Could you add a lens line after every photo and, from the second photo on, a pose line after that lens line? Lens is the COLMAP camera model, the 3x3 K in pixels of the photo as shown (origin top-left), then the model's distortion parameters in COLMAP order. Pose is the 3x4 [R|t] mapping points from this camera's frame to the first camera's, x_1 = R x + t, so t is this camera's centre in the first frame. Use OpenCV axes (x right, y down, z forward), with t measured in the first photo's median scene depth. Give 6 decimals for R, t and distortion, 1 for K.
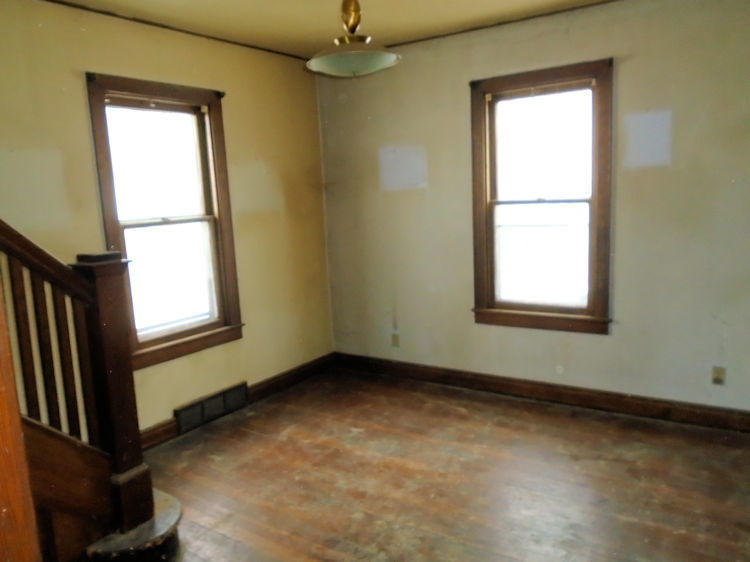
lens RADIAL K [[572.0, 0, 375.0], [0, 572.0, 281.0], [0, 0, 1]] dist [0.001633, 0.004001]
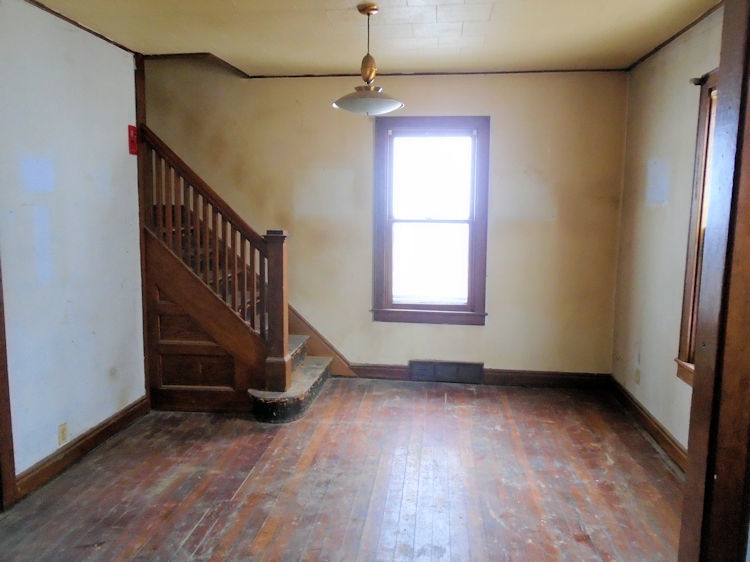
lens RADIAL K [[572.0, 0, 375.0], [0, 572.0, 281.0], [0, 0, 1]] dist [0.001633, 0.004001]
pose [[0.461717, 0.162048, -0.872100, 0.735601], [-0.168678, 0.981271, 0.093030, -0.066661], [0.870842, 0.104151, 0.480404, 0.259395]]
